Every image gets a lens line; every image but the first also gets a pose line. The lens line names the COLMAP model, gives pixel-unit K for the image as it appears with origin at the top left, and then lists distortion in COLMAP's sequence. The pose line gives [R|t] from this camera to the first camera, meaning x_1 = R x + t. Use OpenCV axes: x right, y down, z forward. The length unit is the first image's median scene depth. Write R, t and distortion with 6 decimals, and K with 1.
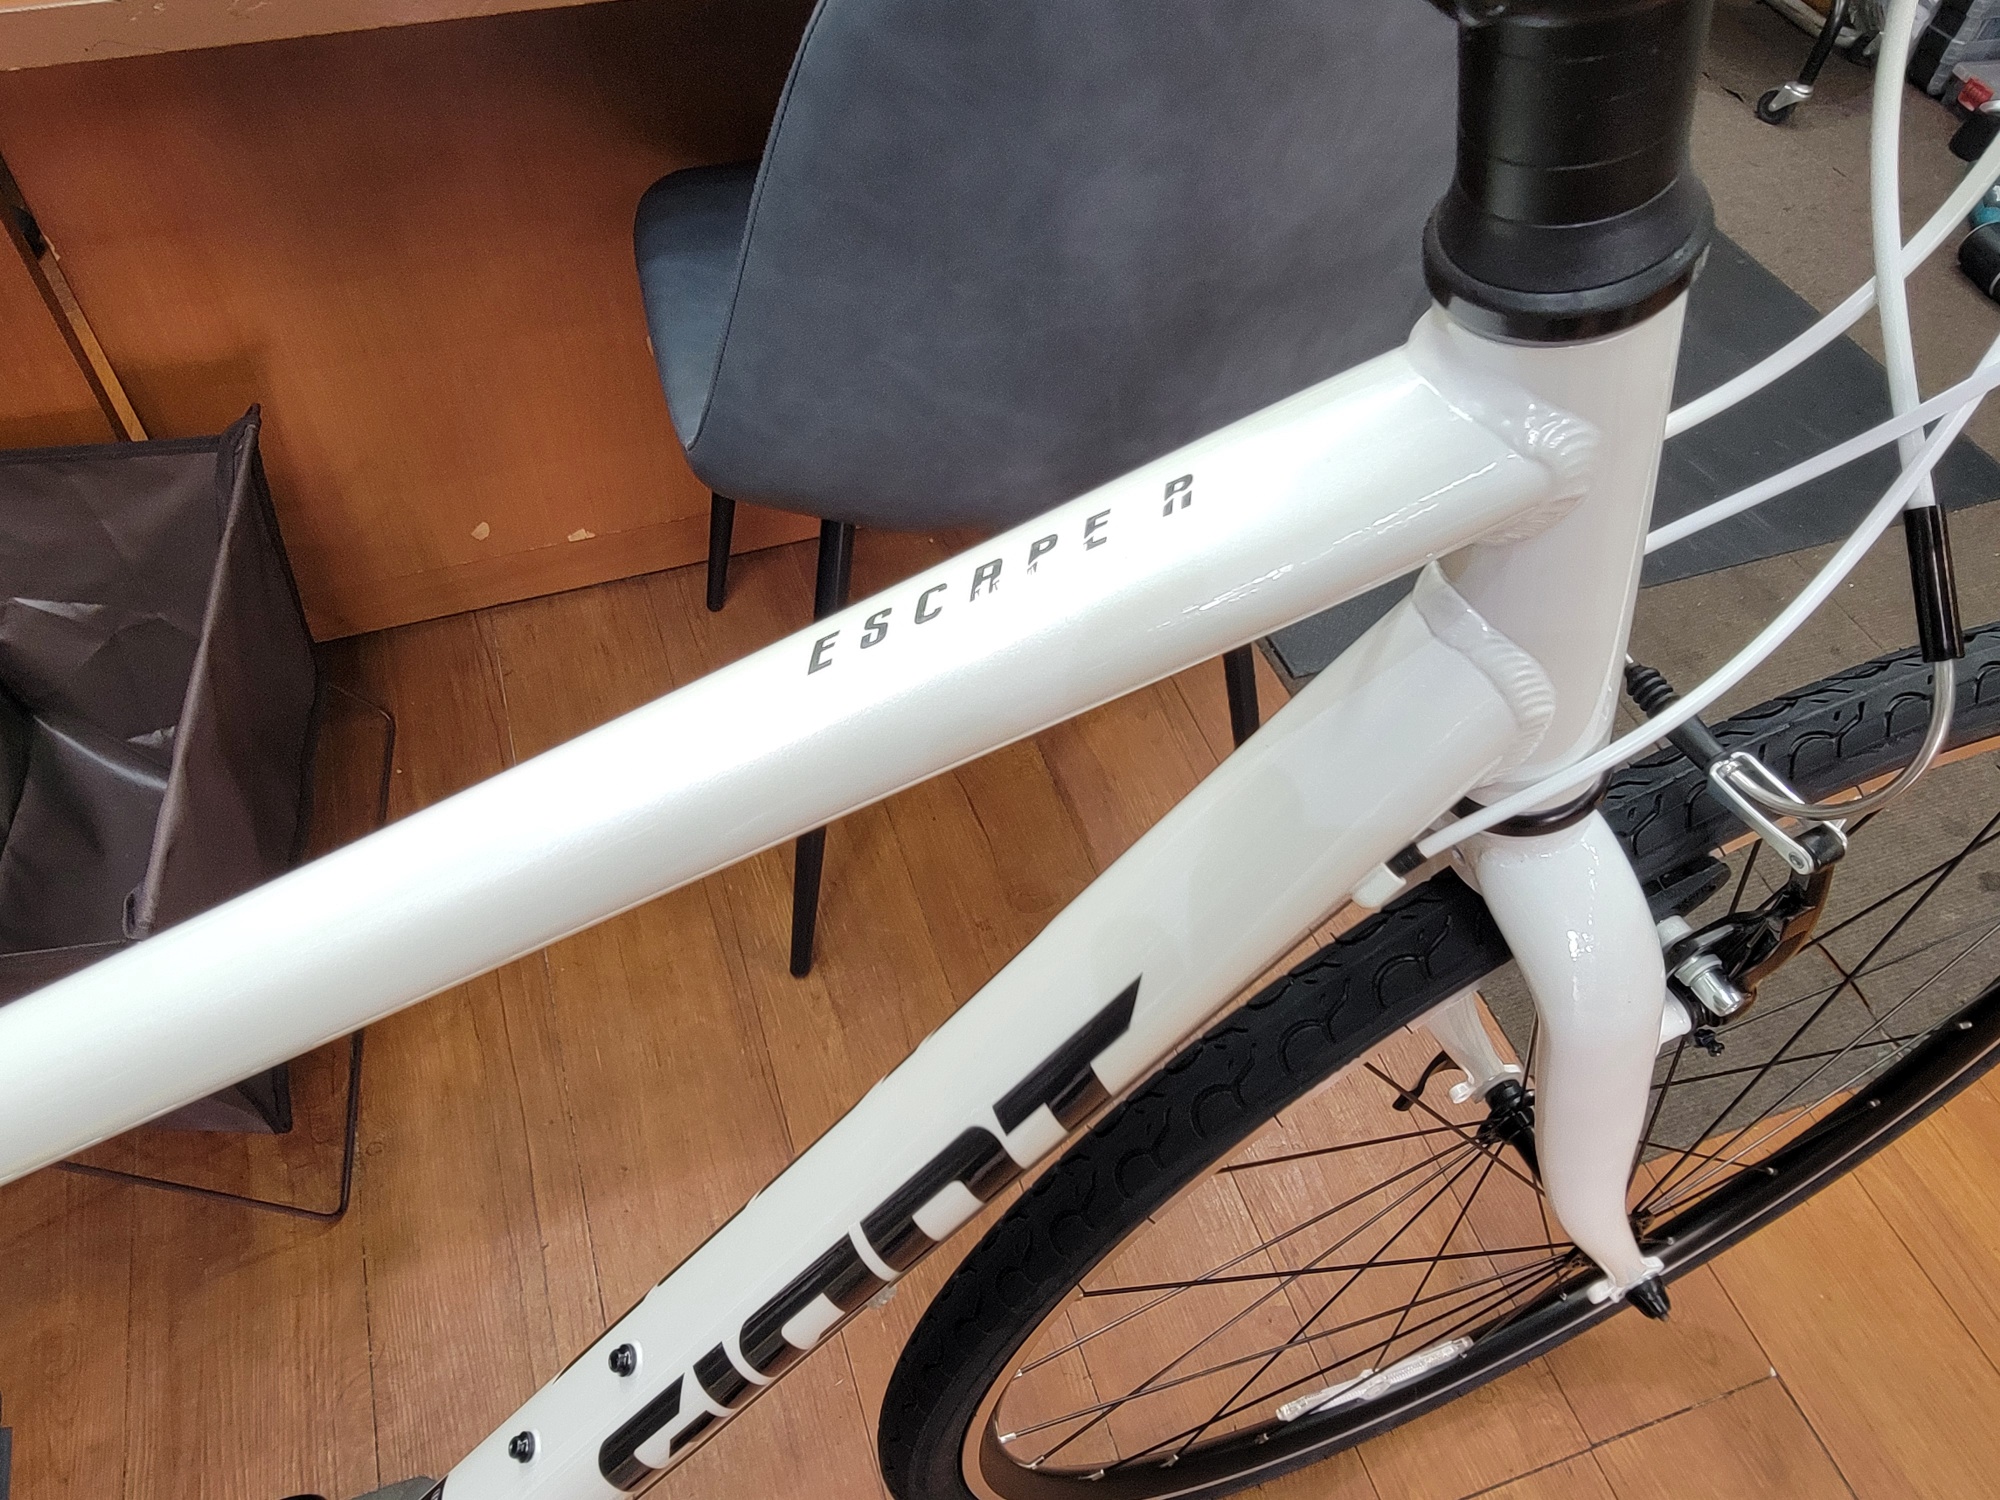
lens RADIAL K [[1479.3, 0, 1000.0], [0, 1479.3, 750.0], [0, 0, 1]] dist [-0.041277, -0.000405]
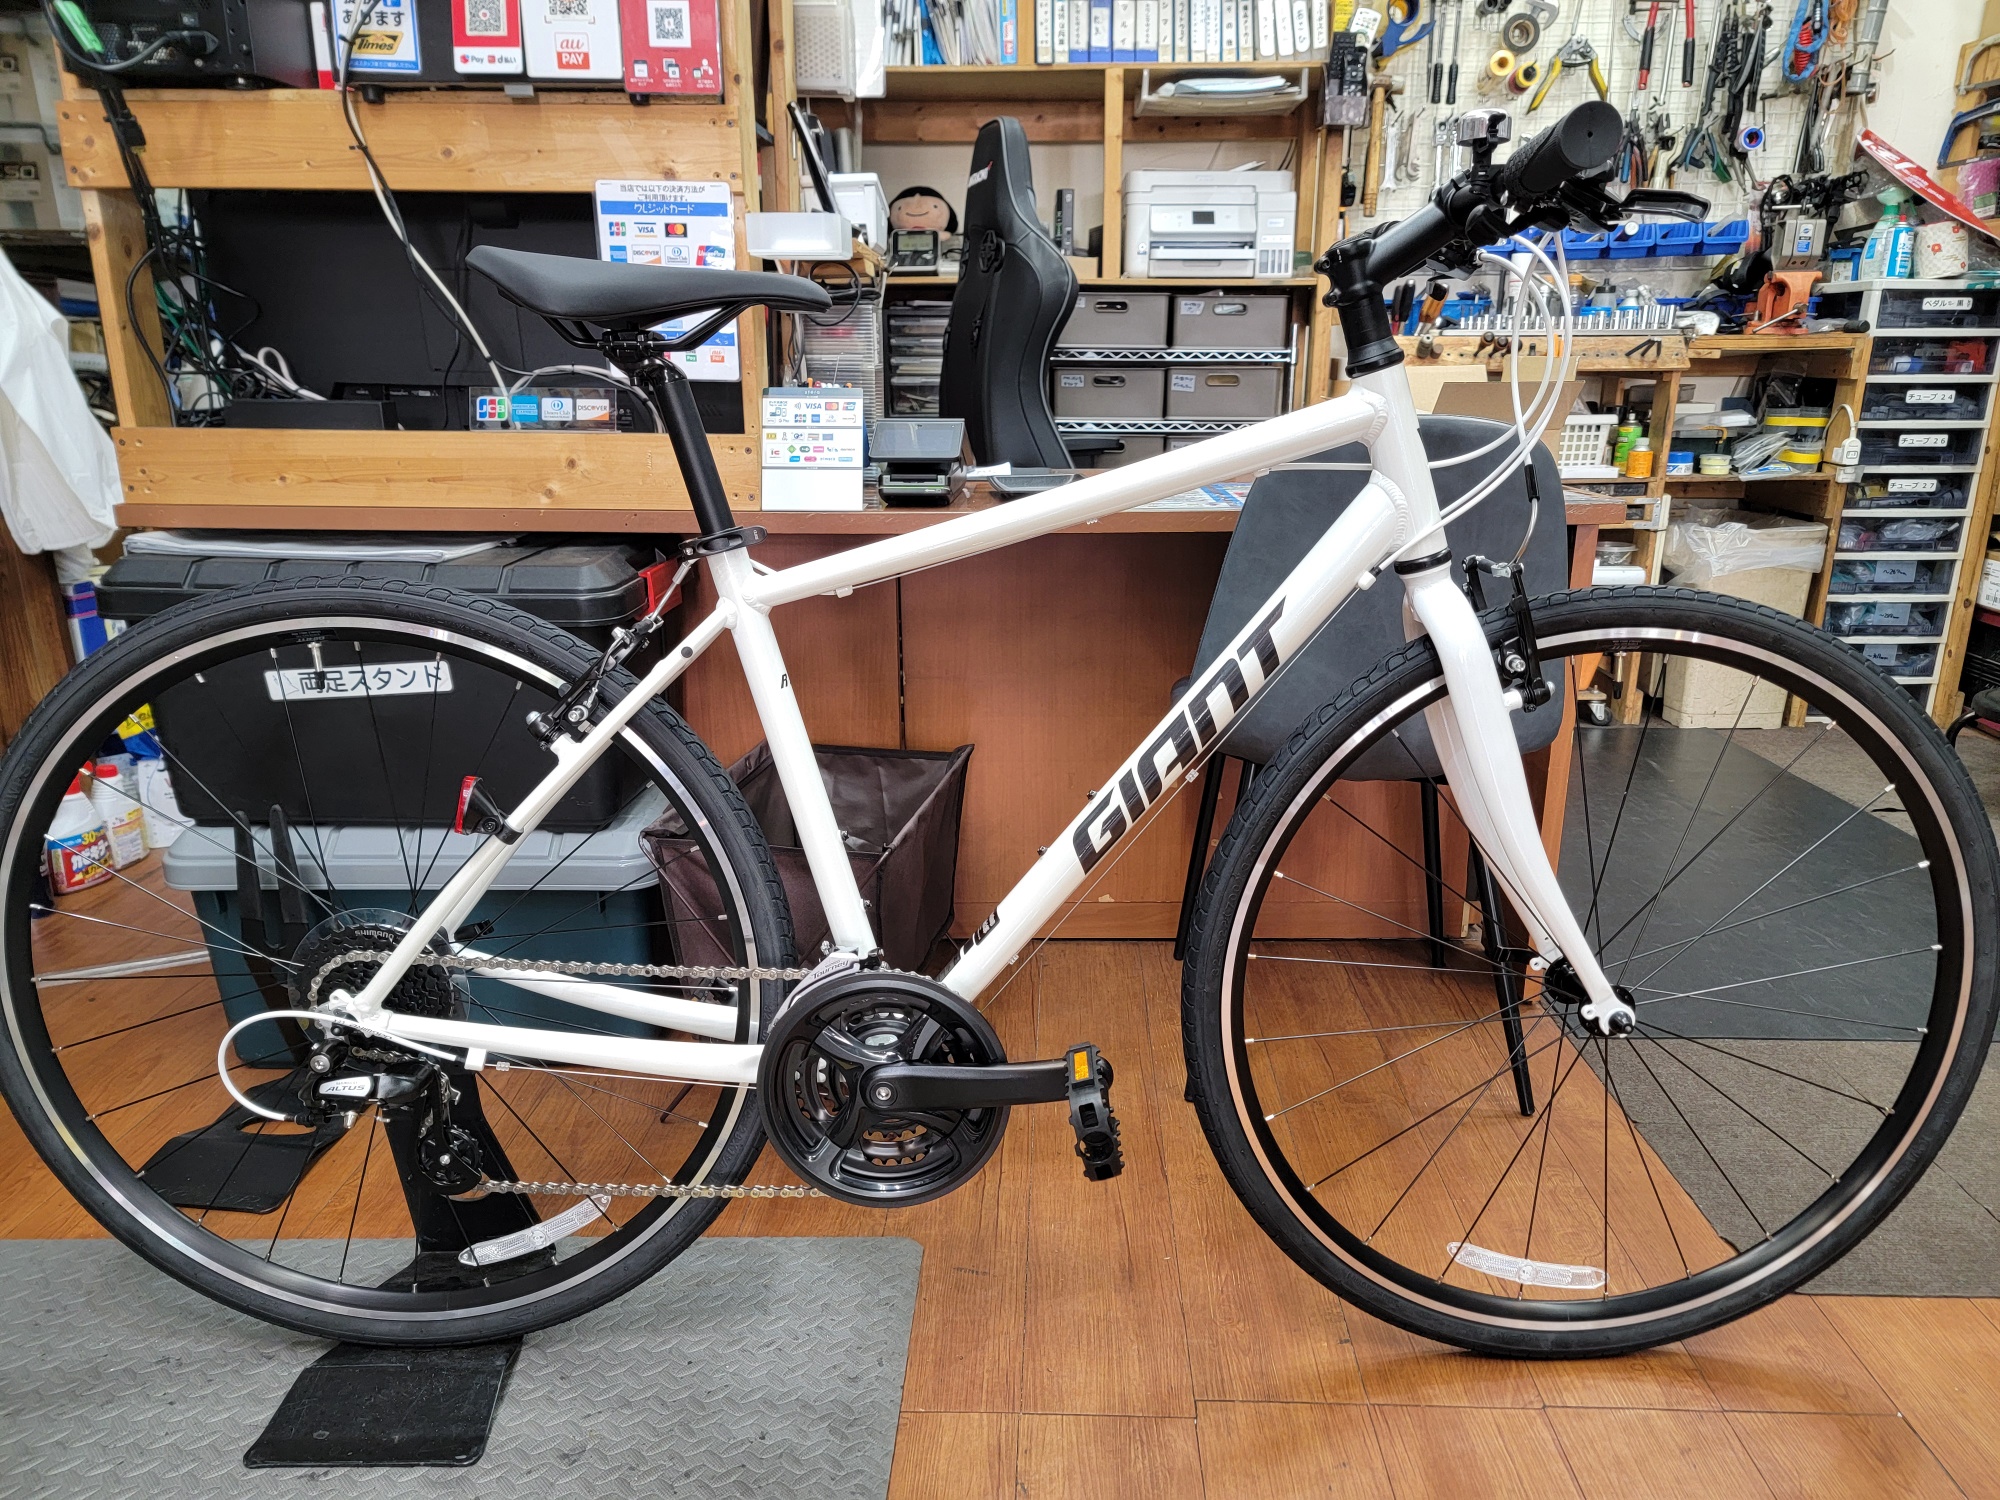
lens RADIAL K [[1466.9, 0, 997.7], [0, 1466.9, 701.1], [0, 0, 1]] dist [0.002962, 0.000542]
pose [[0.928479, 0.028524, -0.370287, 0.275409], [-0.253019, 0.778438, -0.574470, 0.910992], [0.271860, 0.627074, 0.729980, -0.532715]]
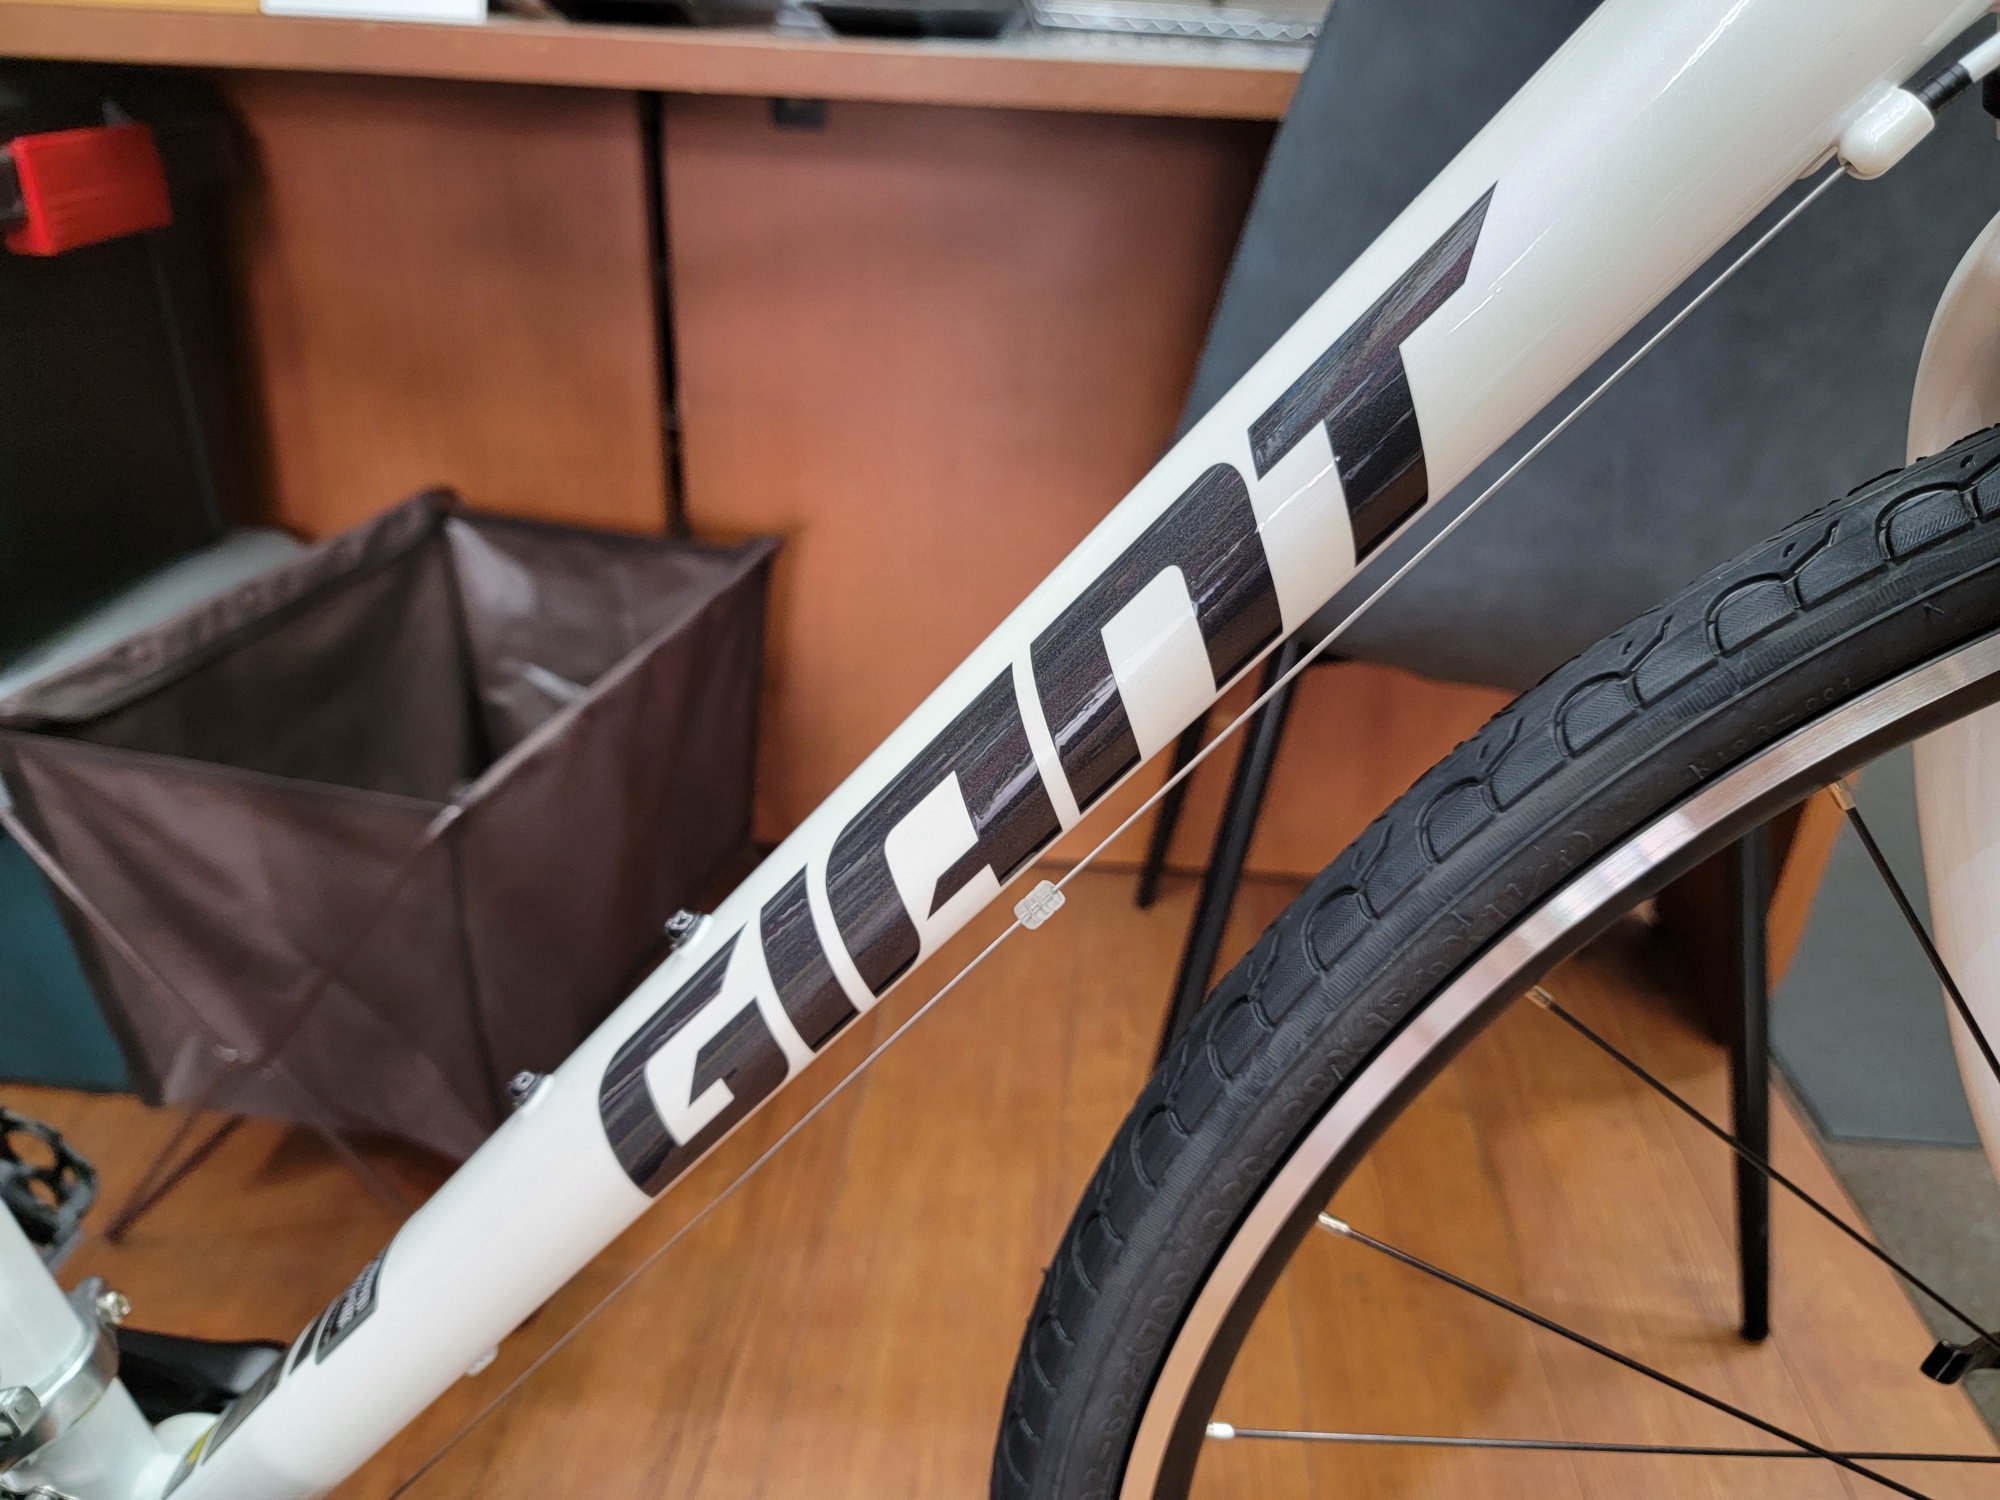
lens RADIAL K [[1466.9, 0, 997.7], [0, 1466.9, 701.1], [0, 0, 1]] dist [0.002962, 0.000542]
pose [[0.917300, 0.148769, -0.369361, 0.067811], [-0.303340, 0.861991, -0.406149, 0.279927], [0.257963, 0.484603, 0.835832, 0.187017]]
